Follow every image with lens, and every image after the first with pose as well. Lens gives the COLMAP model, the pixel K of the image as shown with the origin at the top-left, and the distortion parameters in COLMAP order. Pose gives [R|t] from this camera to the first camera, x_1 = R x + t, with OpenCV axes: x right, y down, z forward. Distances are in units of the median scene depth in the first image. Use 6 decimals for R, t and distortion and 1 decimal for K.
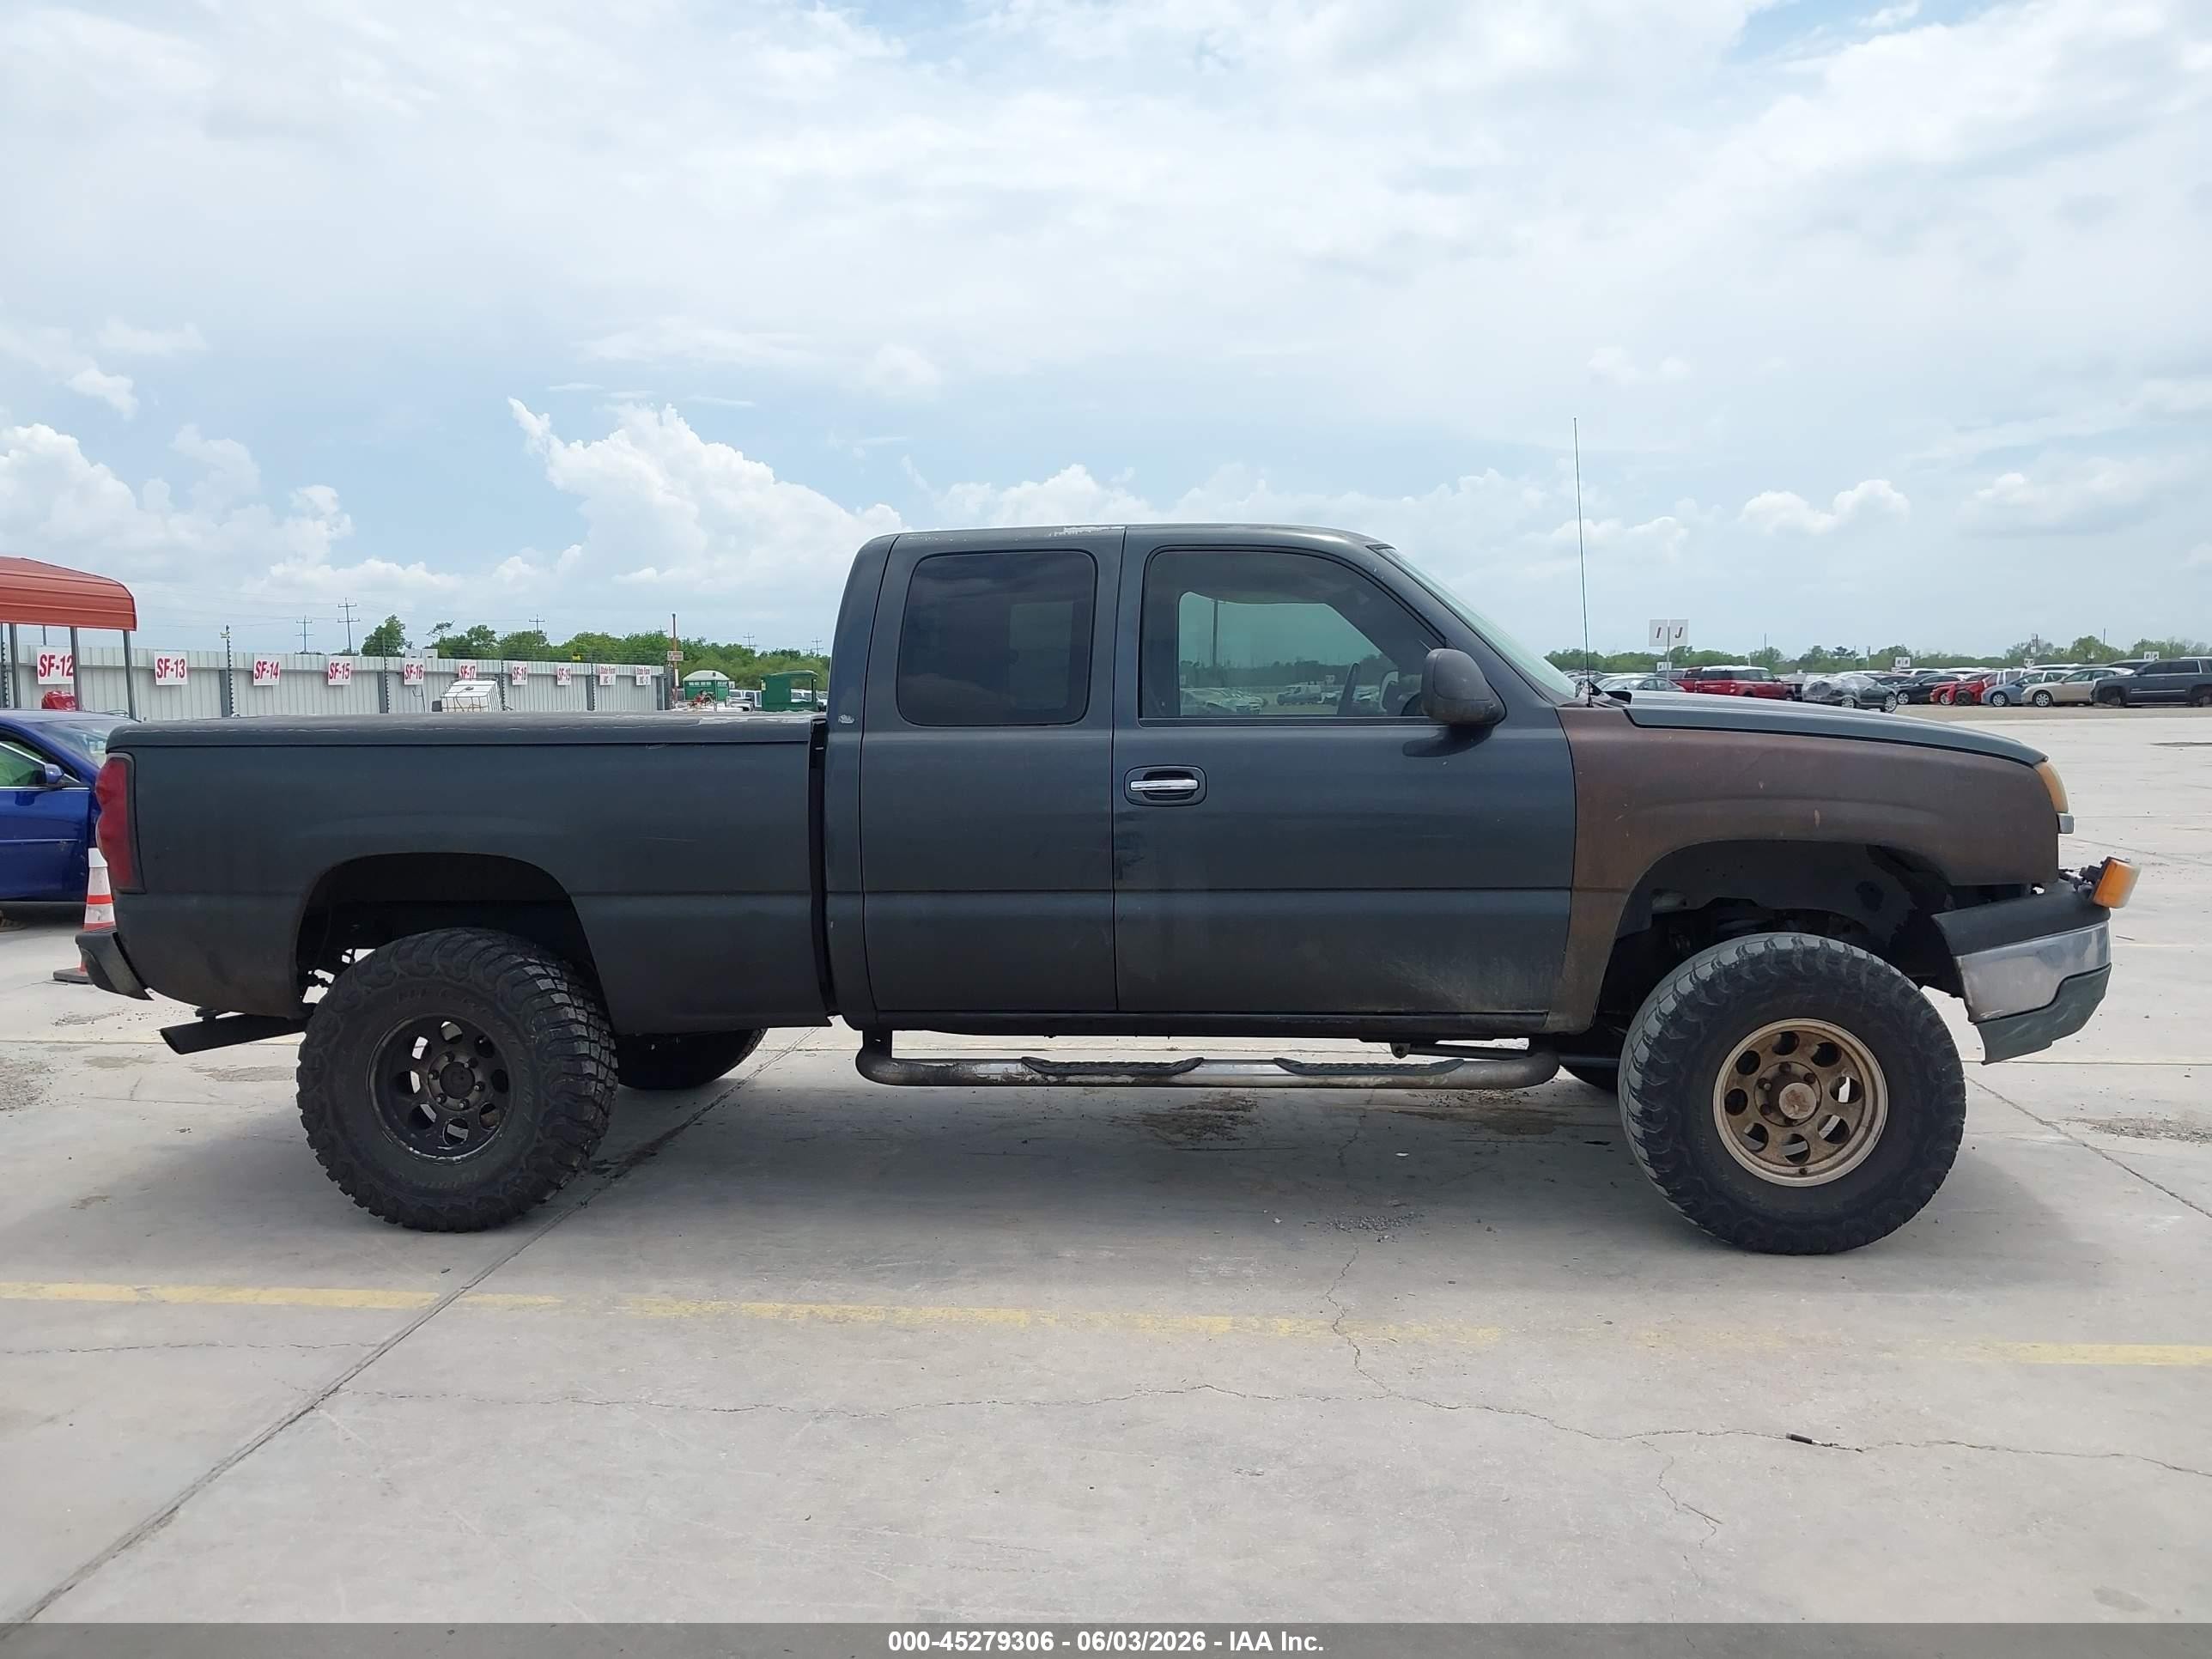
lens RADIAL K [[1785.1, 0, 1128.8], [0, 1785.1, 830.6], [0, 0, 1]] dist [0.046312, -0.008146]
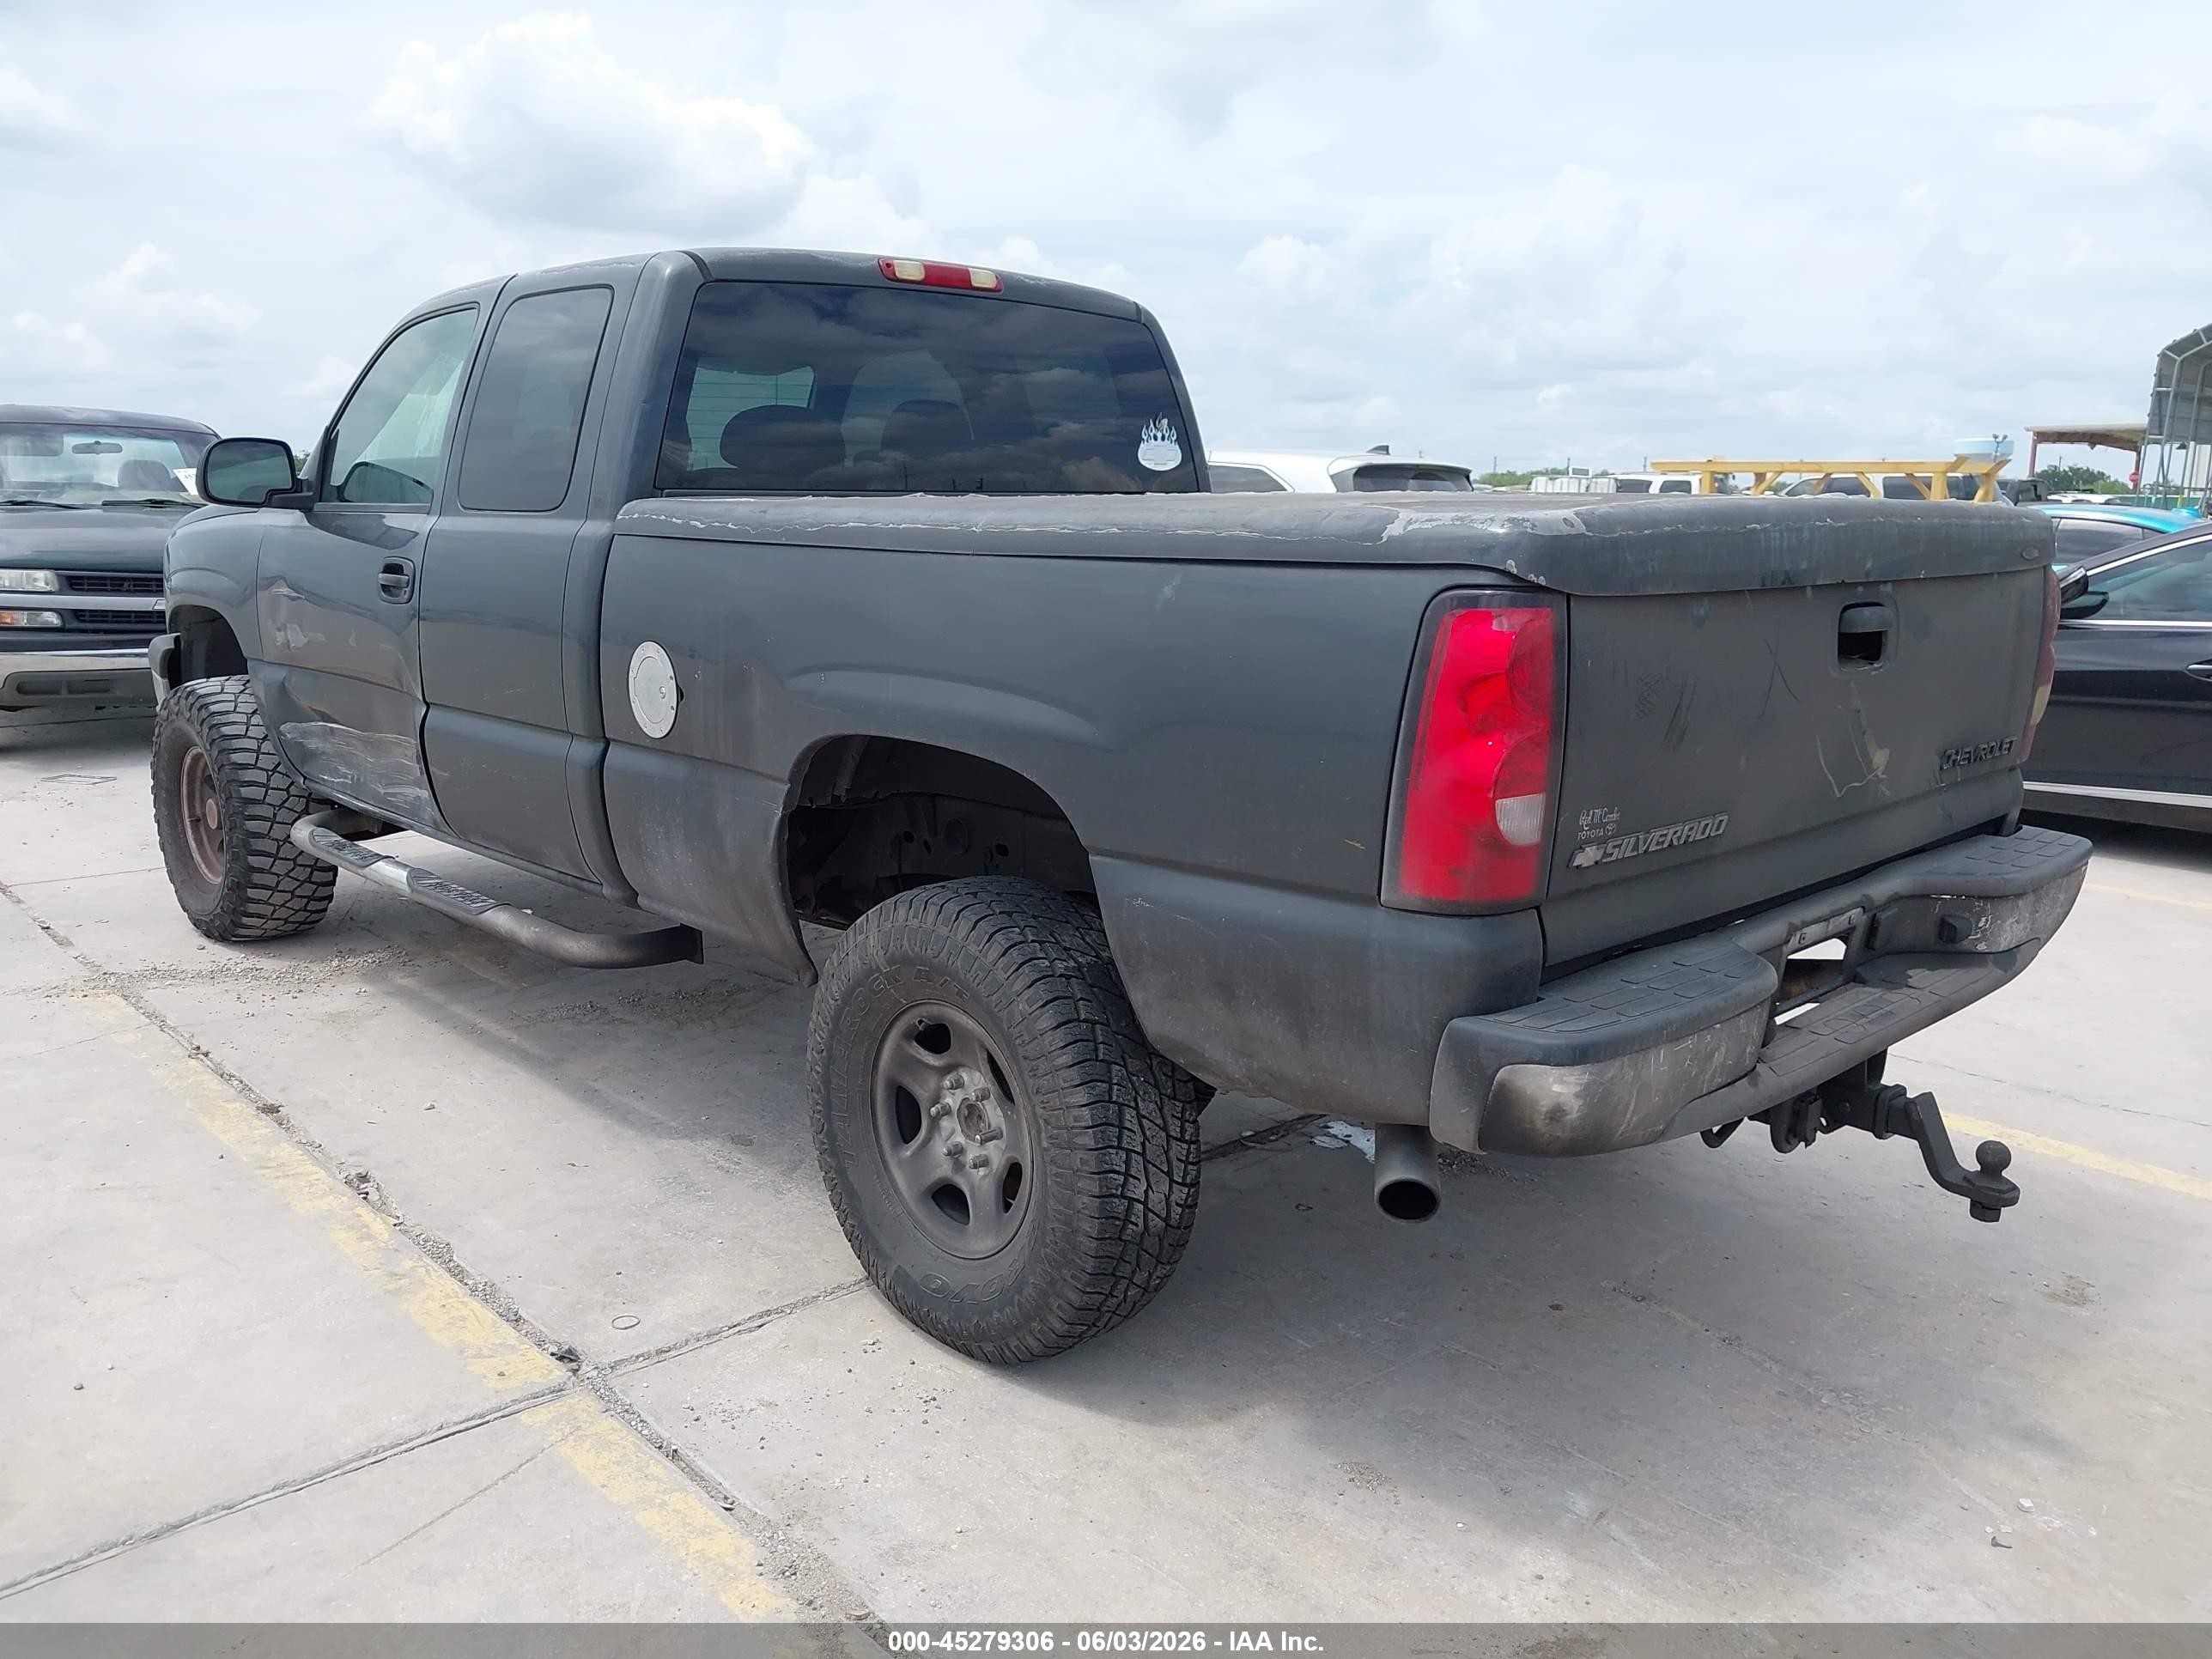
lens RADIAL K [[1724.8, 0, 1087.1], [0, 1724.8, 831.5], [0, 0, 1]] dist [0.051863, -0.079176]
pose [[-0.764368, -0.117251, 0.634030, -0.736303], [0.048541, 0.970072, 0.237915, -0.115557], [-0.642951, 0.212631, -0.735801, 1.763457]]
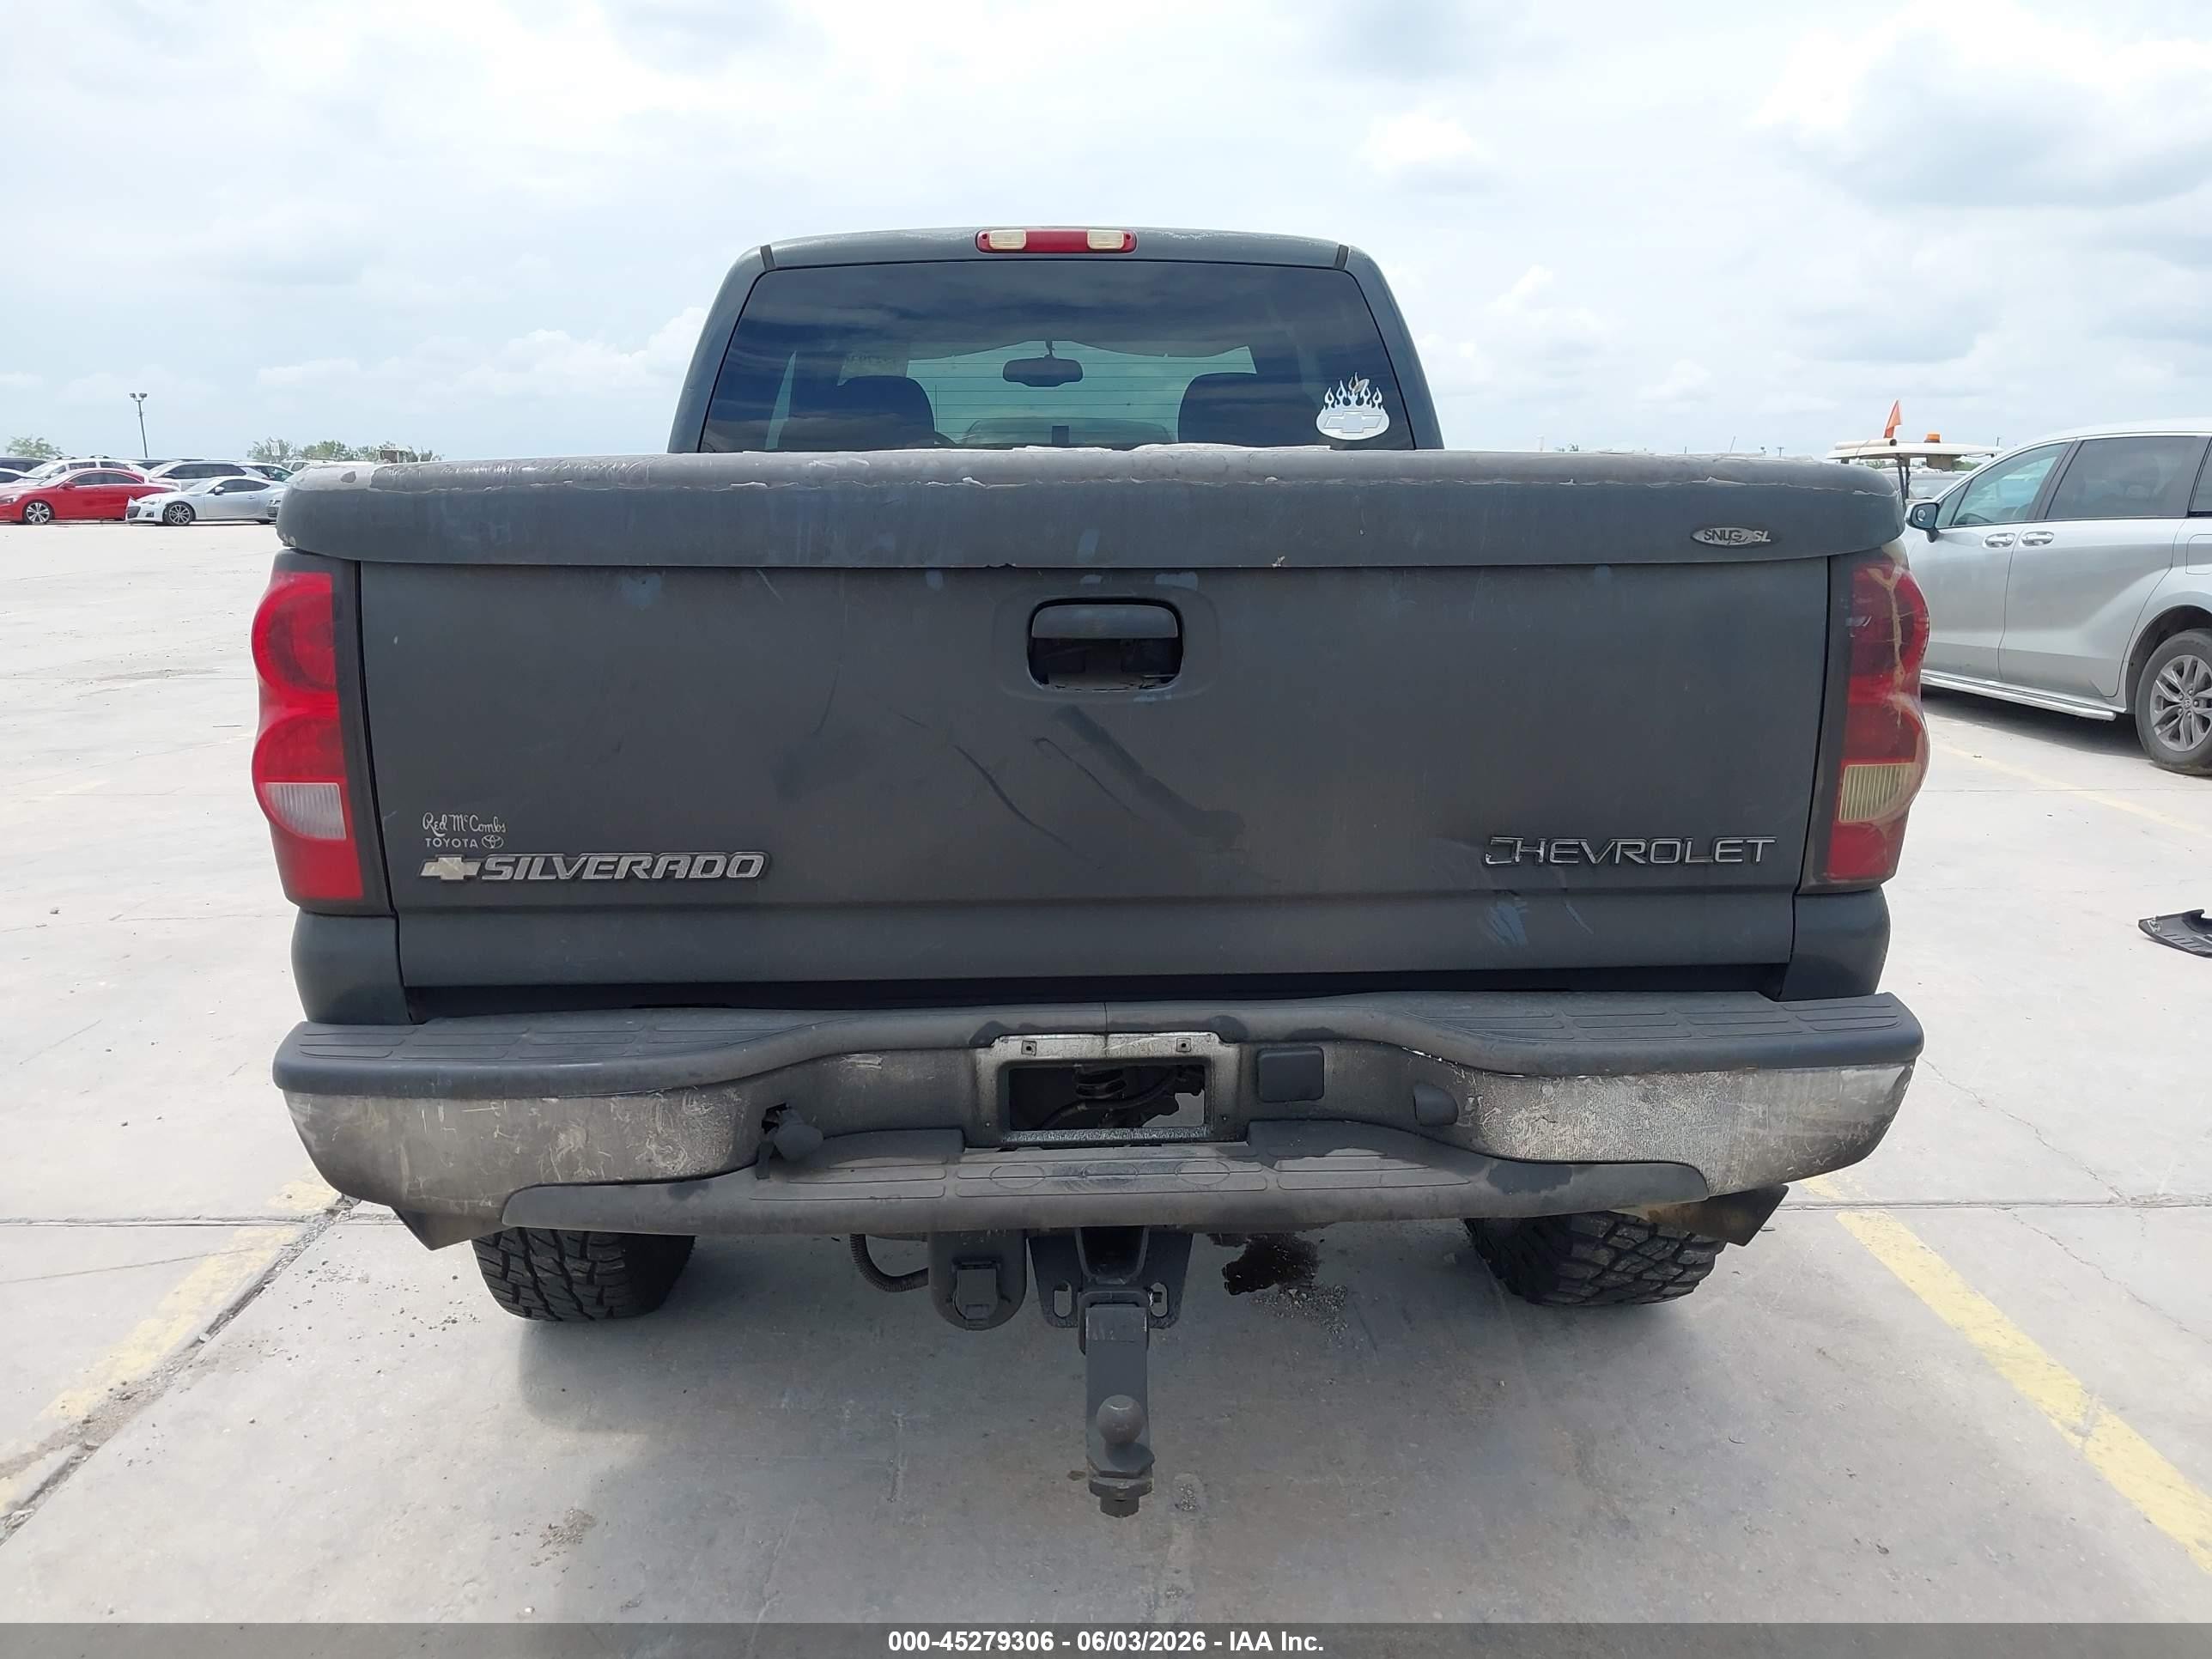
lens RADIAL K [[1717.0, 0, 1095.6], [0, 1717.0, 828.9], [0, 0, 1]] dist [0.052818, -0.079572]
pose [[-0.153434, -0.180489, 0.971536, -0.939822], [0.075216, 0.978192, 0.193604, -0.069251], [-0.985292, 0.102780, -0.136512, 1.272478]]
